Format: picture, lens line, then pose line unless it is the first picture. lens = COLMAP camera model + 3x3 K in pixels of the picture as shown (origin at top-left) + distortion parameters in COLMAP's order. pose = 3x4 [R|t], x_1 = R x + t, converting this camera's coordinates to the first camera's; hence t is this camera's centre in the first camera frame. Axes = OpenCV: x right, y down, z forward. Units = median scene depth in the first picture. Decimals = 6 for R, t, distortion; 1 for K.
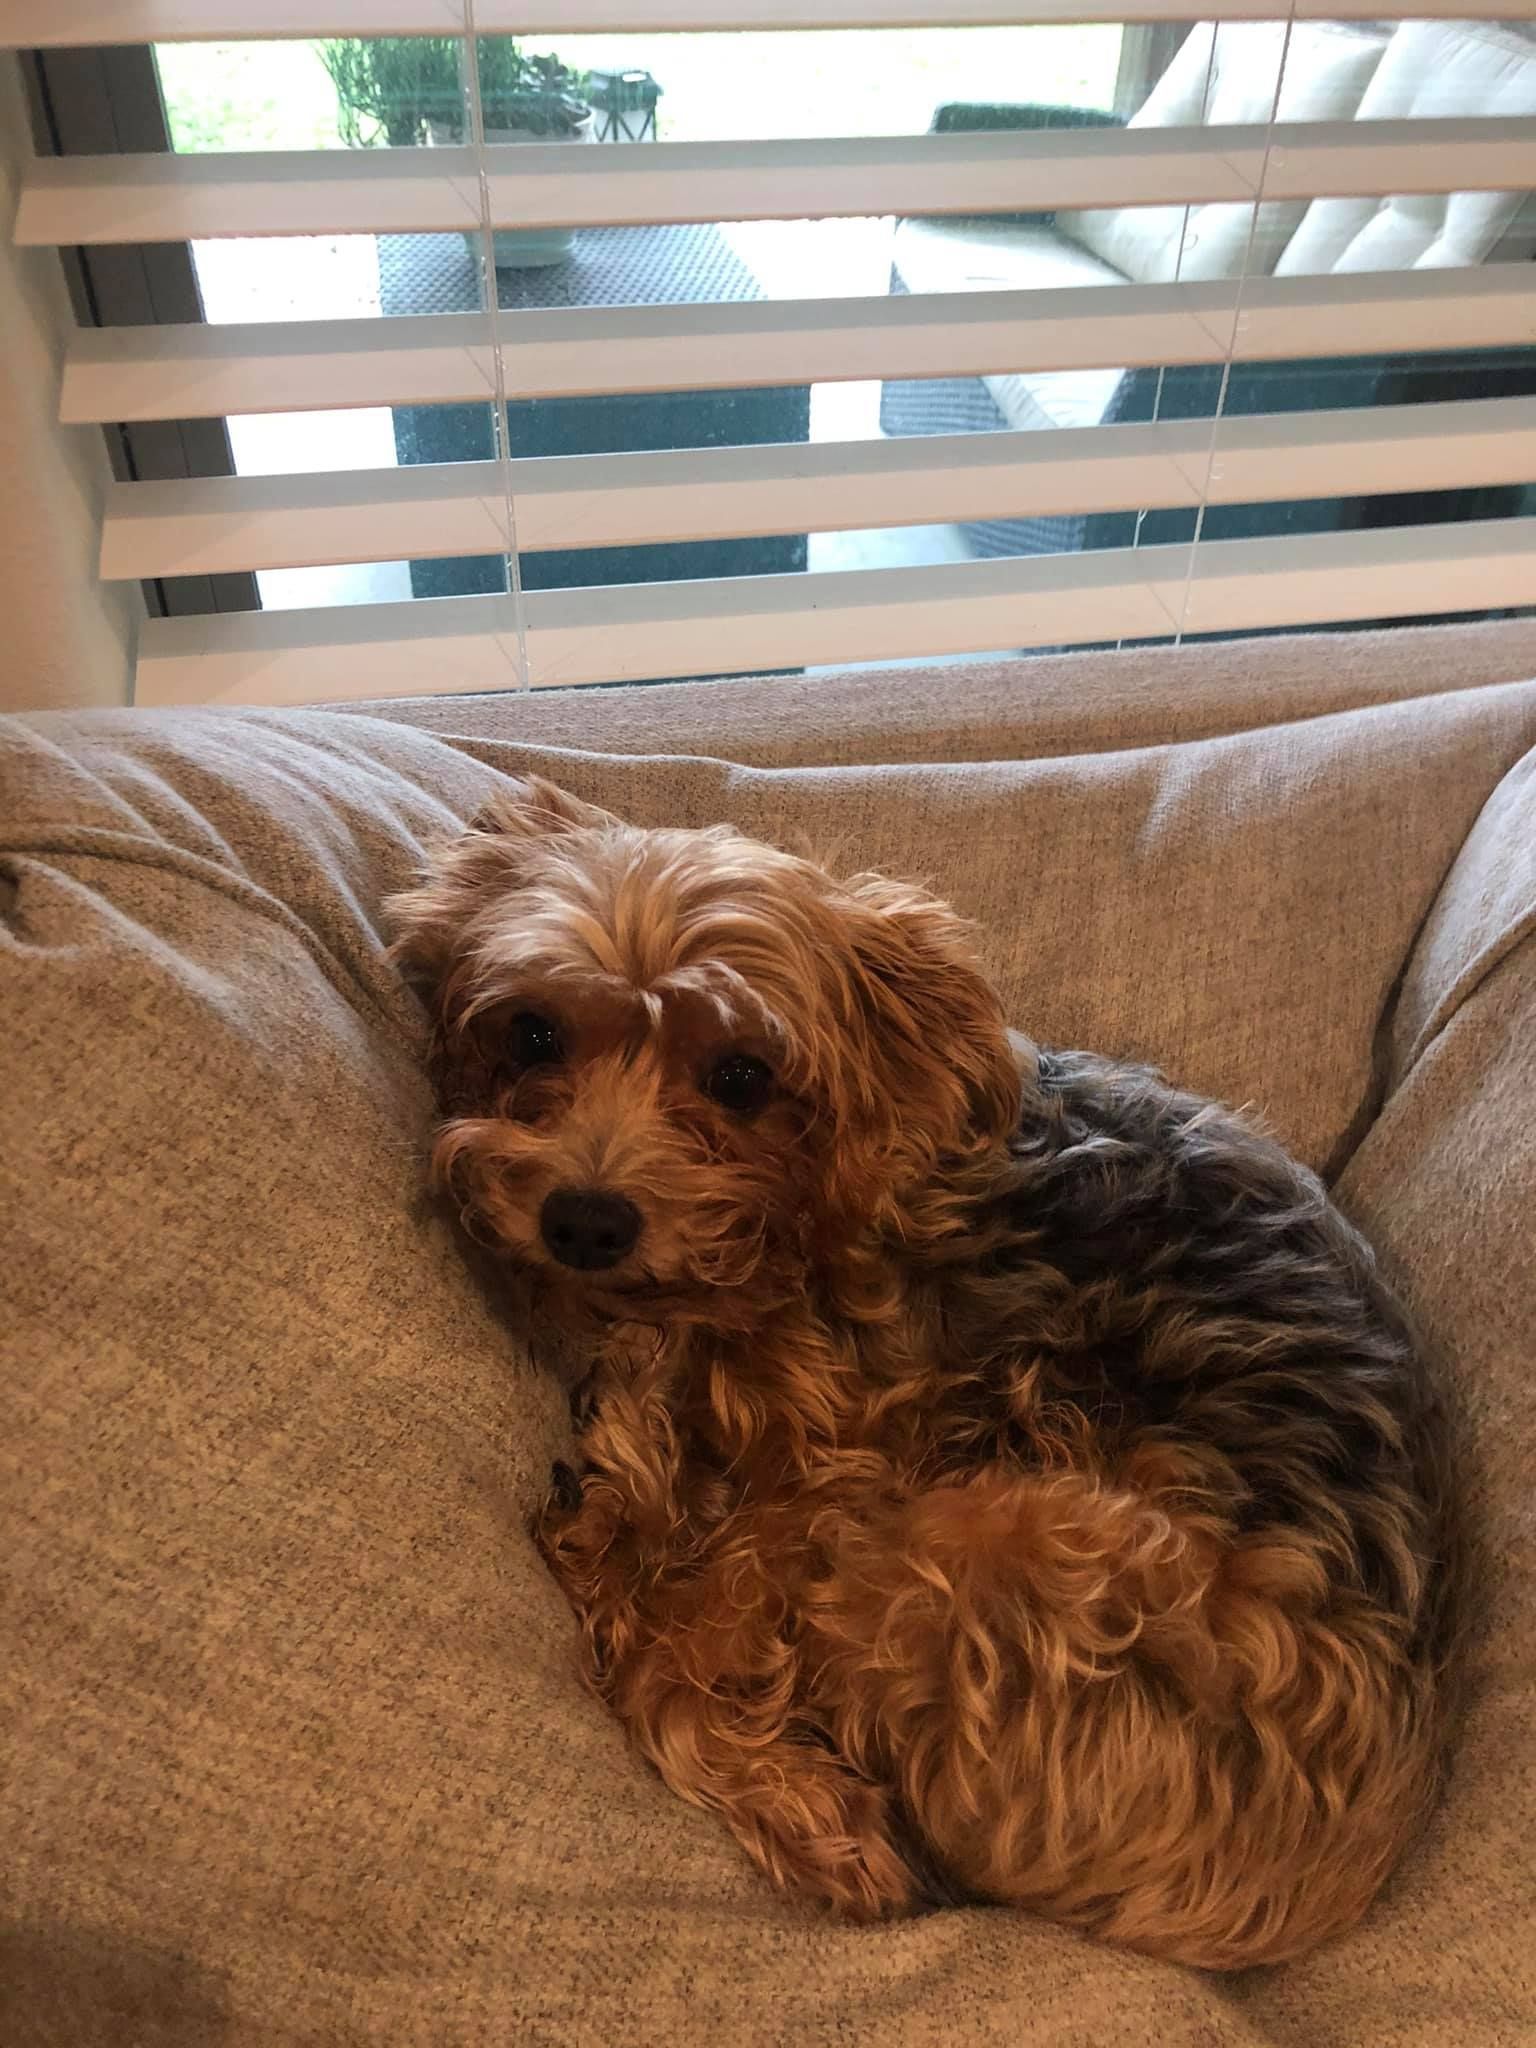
lens RADIAL K [[1605.8, 0, 768.0], [0, 1605.8, 1024.0], [0, 0, 1]] dist [-0.004184, 0.002169]
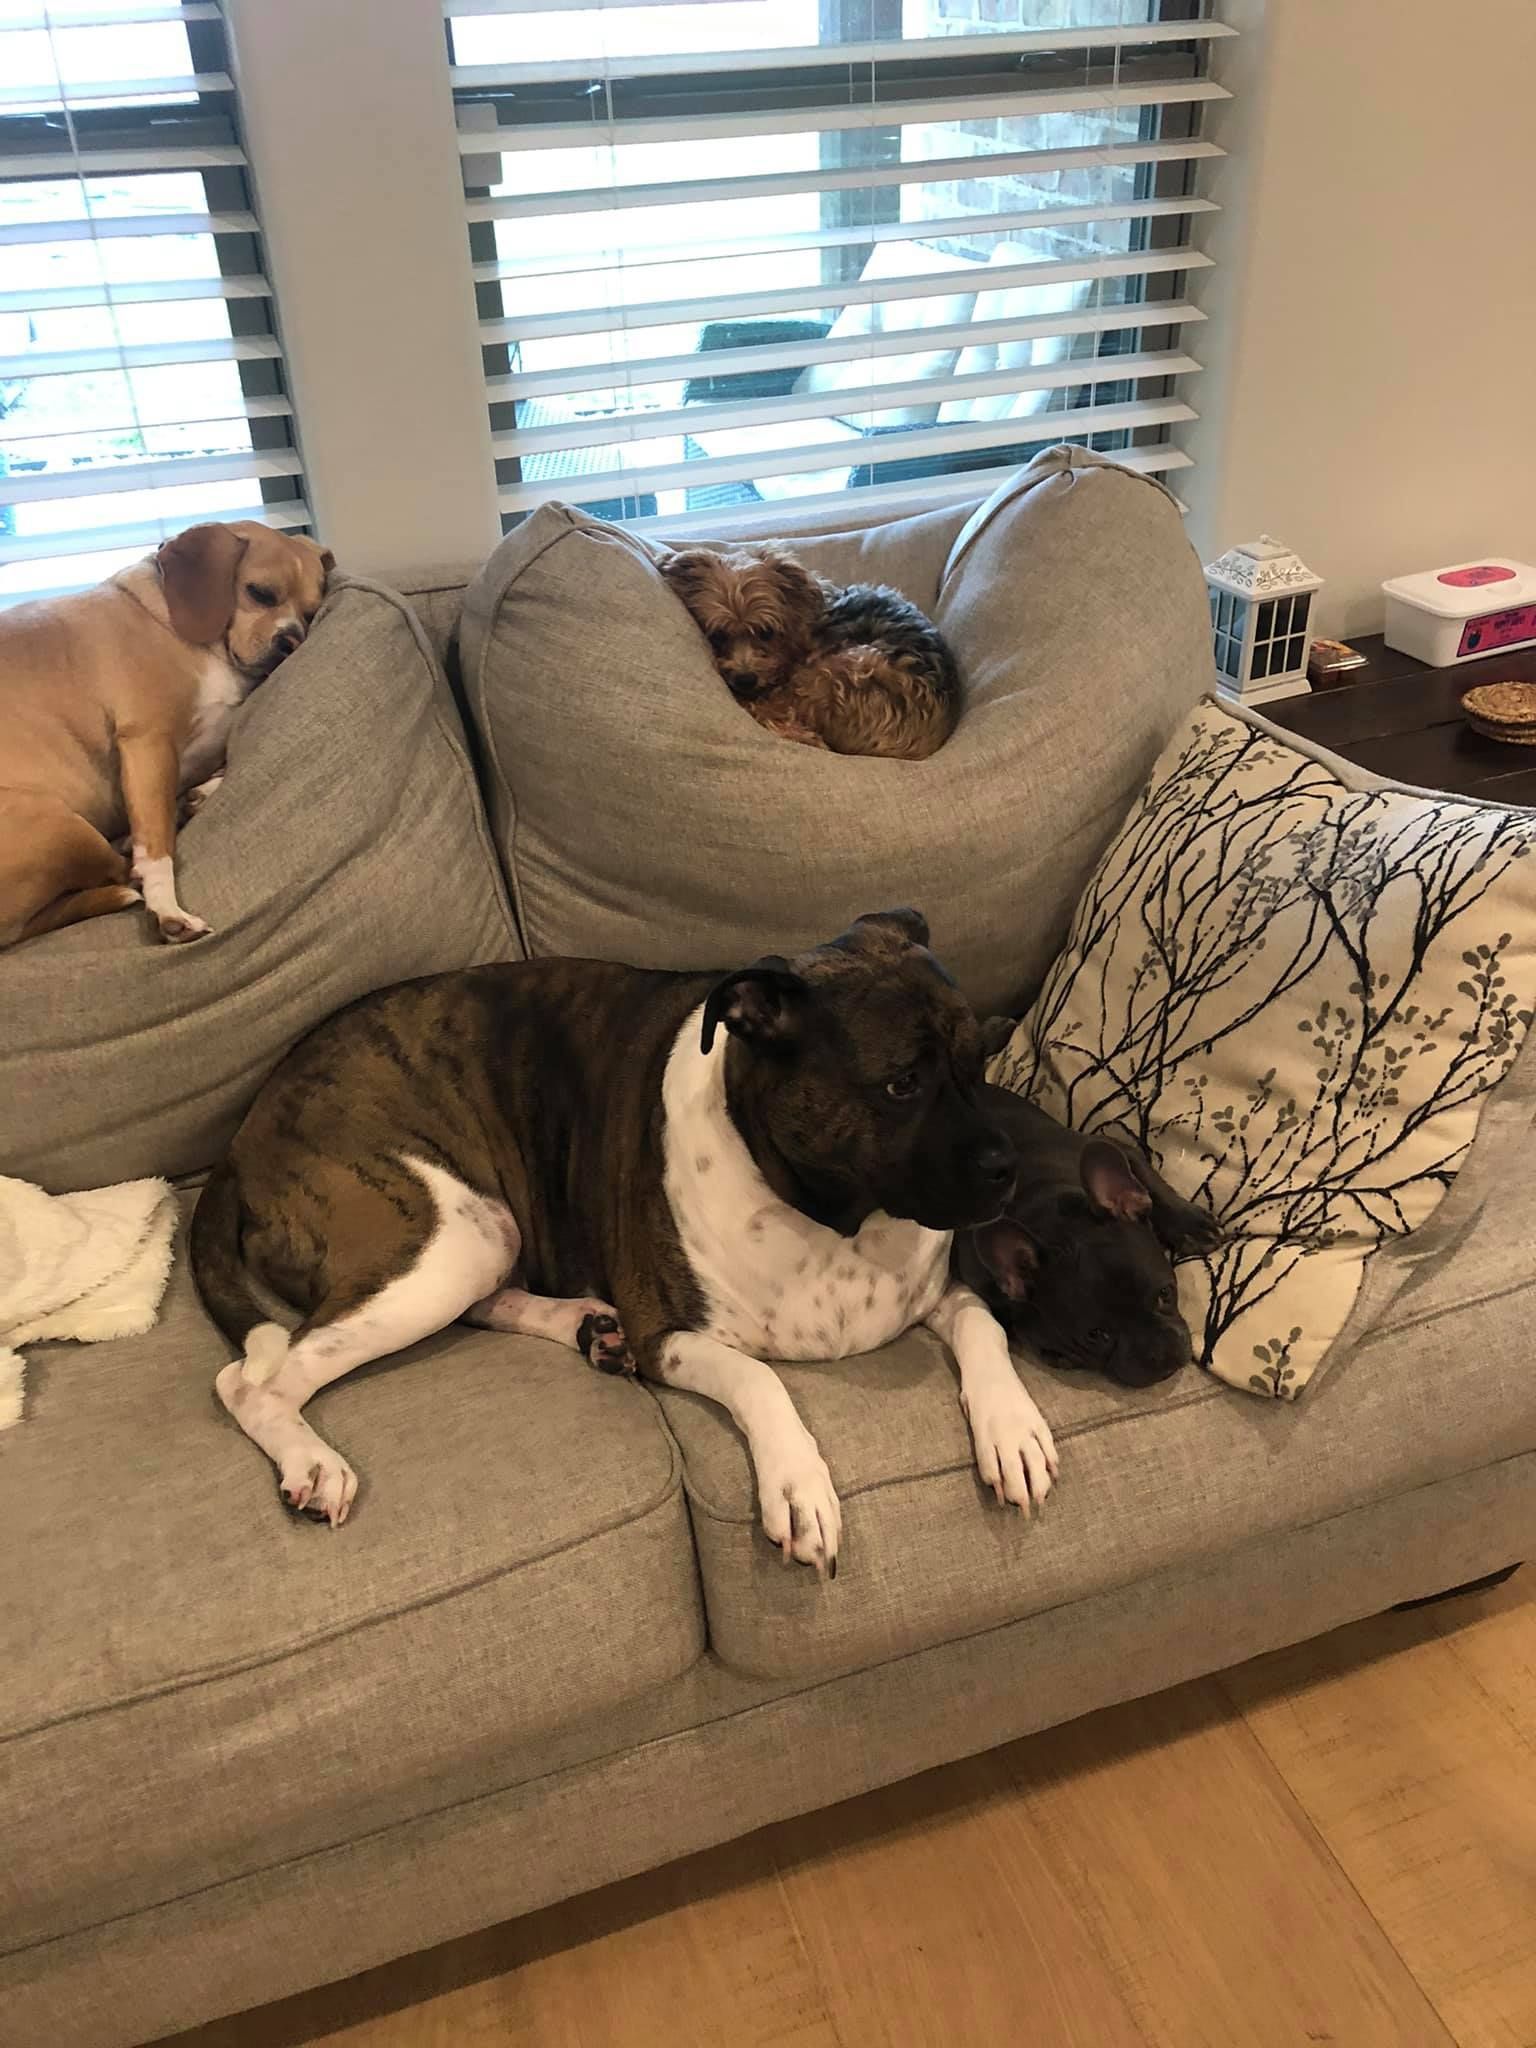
lens RADIAL K [[1605.8, 0, 768.0], [0, 1605.8, 1024.0], [0, 0, 1]] dist [-0.004184, 0.002169]
pose [[0.985824, -0.122608, 0.114532, -0.419971], [0.132023, 0.988127, -0.078576, 1.022246], [-0.103538, 0.092583, 0.990307, -2.014881]]
